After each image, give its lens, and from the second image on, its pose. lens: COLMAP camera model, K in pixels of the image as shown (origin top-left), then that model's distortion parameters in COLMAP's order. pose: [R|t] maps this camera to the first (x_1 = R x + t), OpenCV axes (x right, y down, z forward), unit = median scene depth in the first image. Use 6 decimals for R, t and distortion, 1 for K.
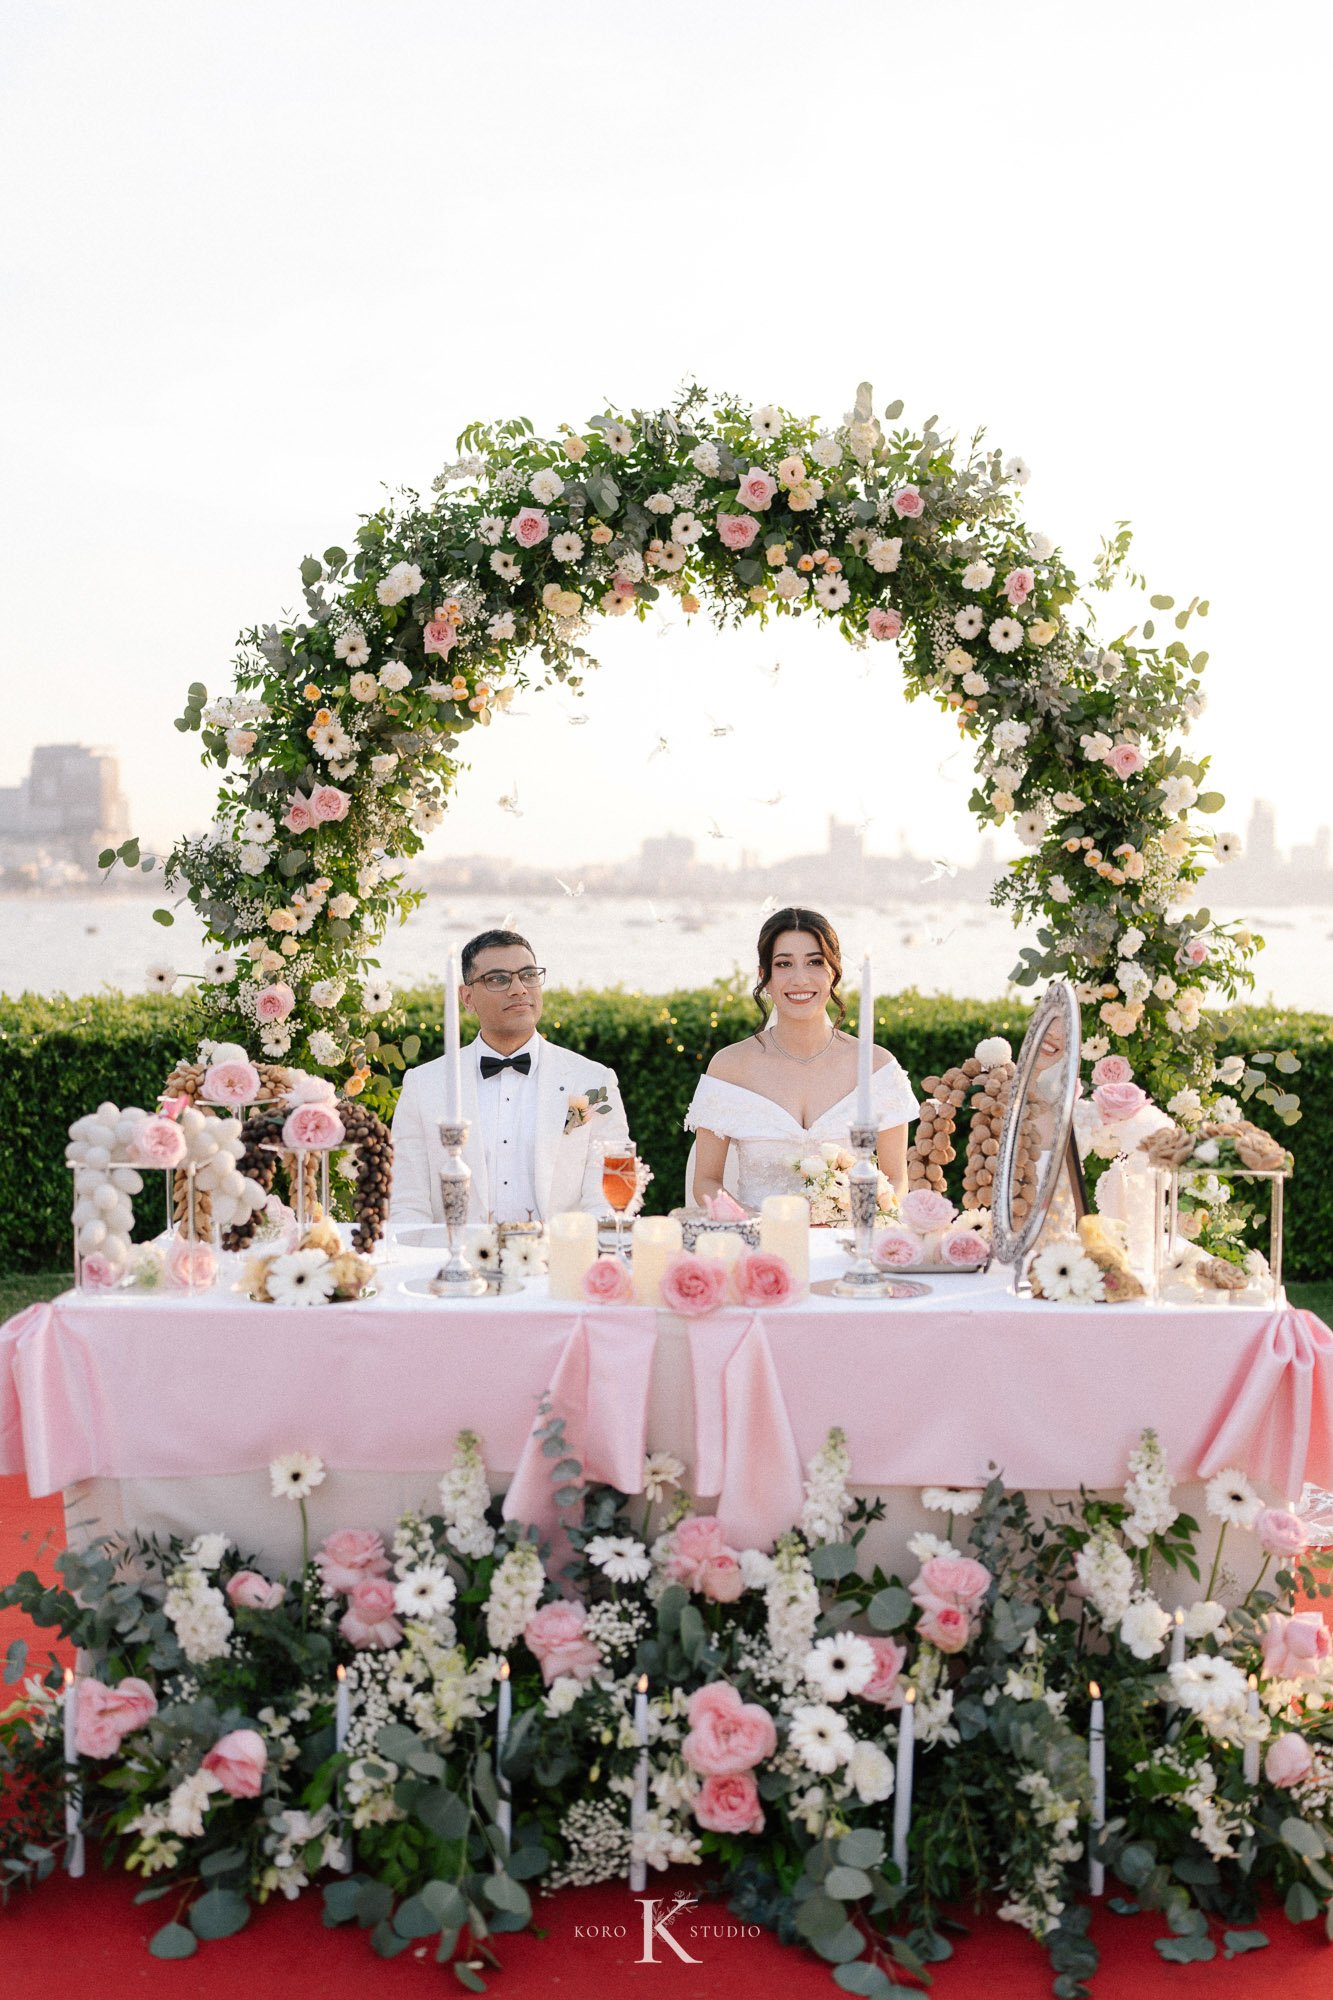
lens RADIAL K [[1981.3, 0, 666.5], [0, 1981.3, 1000.0], [0, 0, 1]] dist [-0.019482, 0.030257]
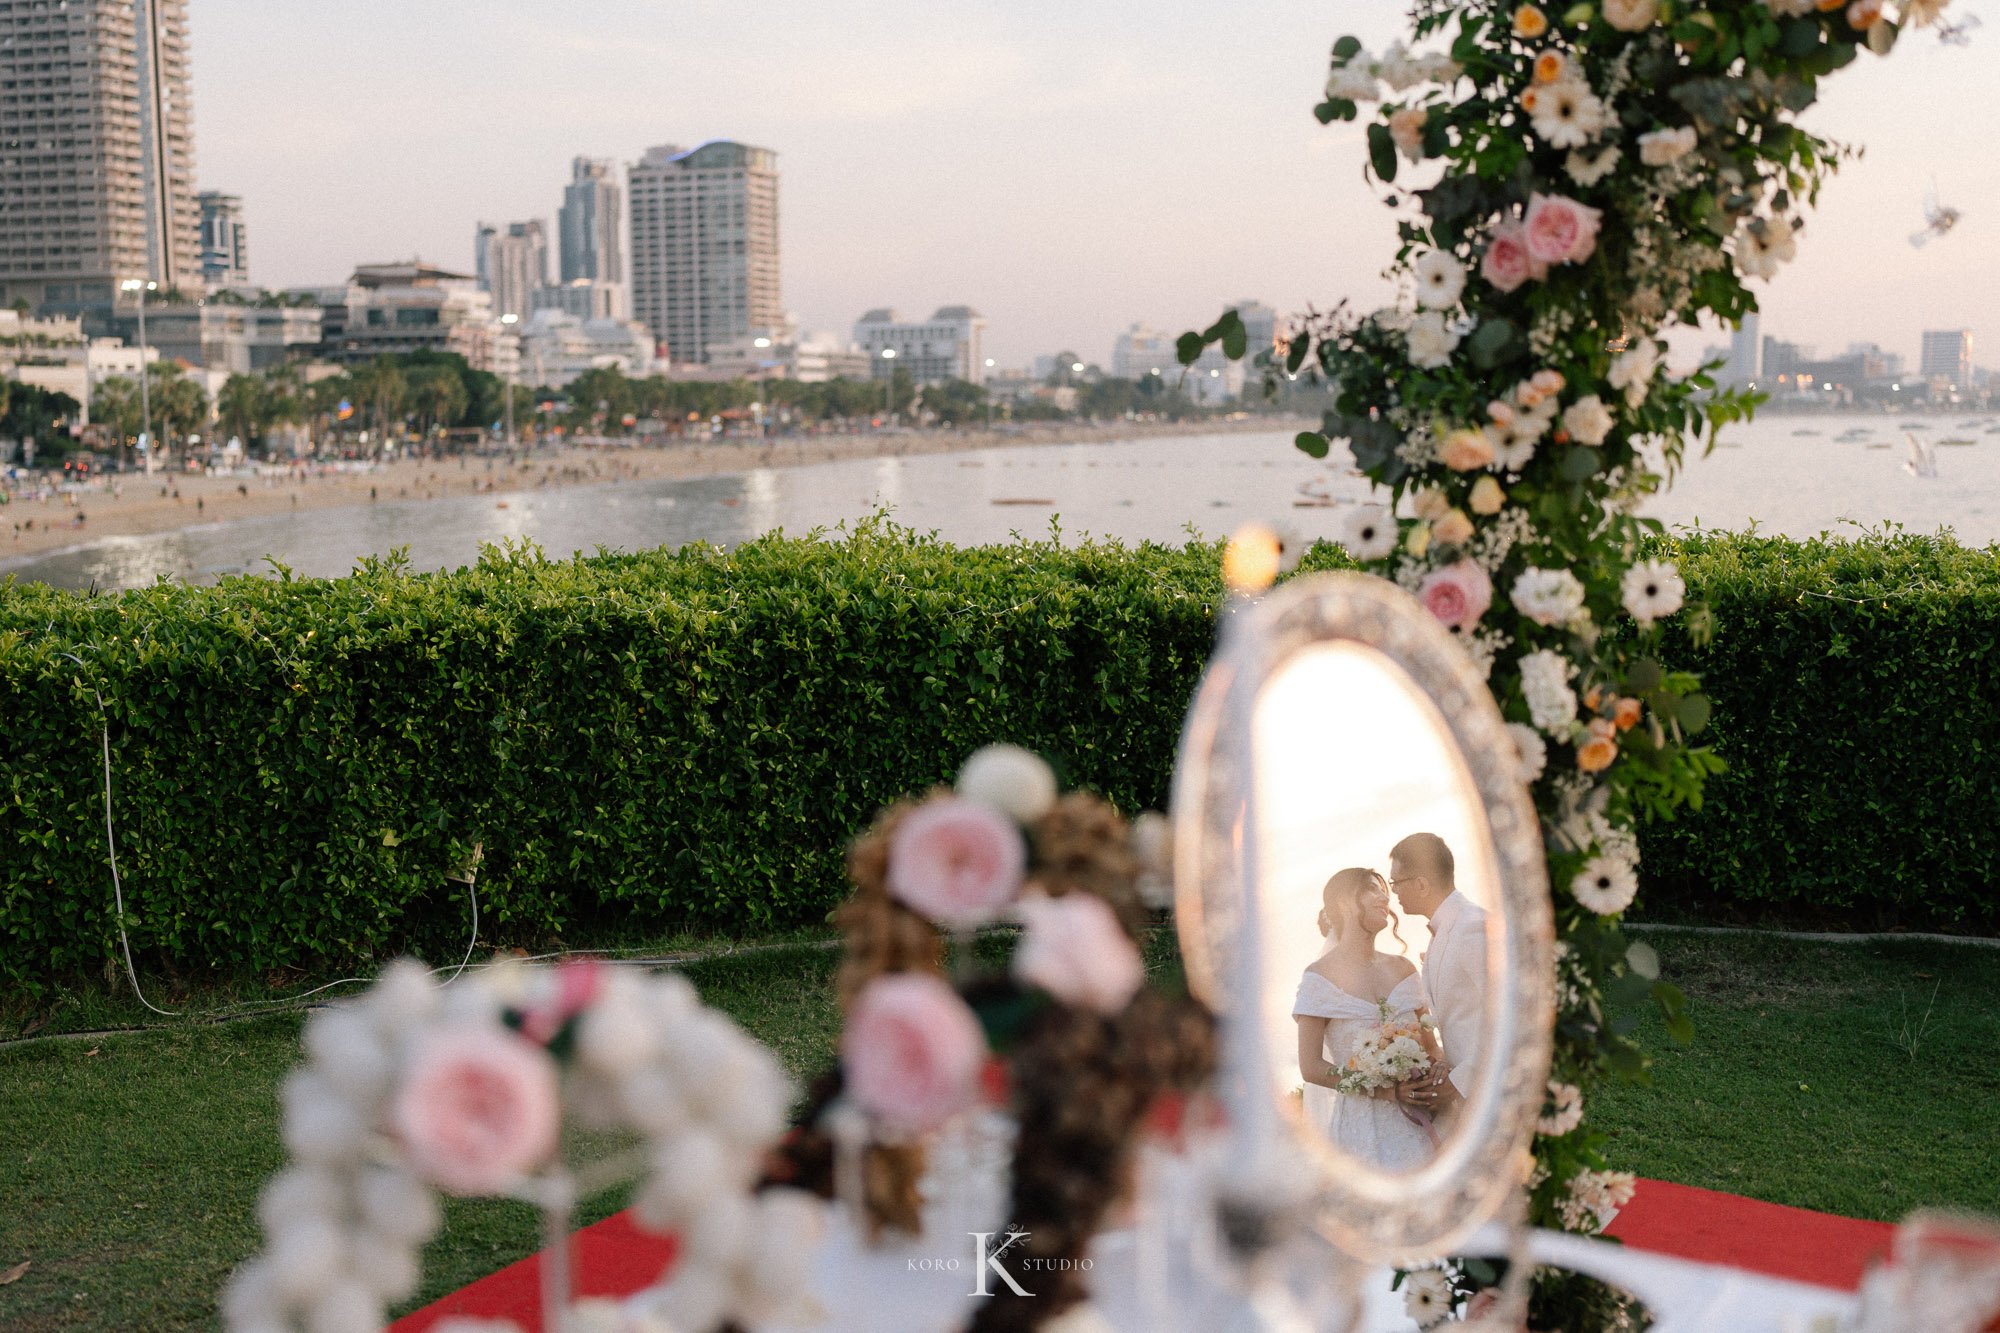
lens RADIAL K [[2098.2, 0, 1000.0], [0, 2098.2, 666.5], [0, 0, 1]] dist [-0.018866, 0.036566]
pose [[0.846480, 0.054244, -0.529650, 0.008343], [-0.017305, 0.997074, 0.074459, -0.020872], [0.532140, -0.053863, 0.844942, 0.431352]]
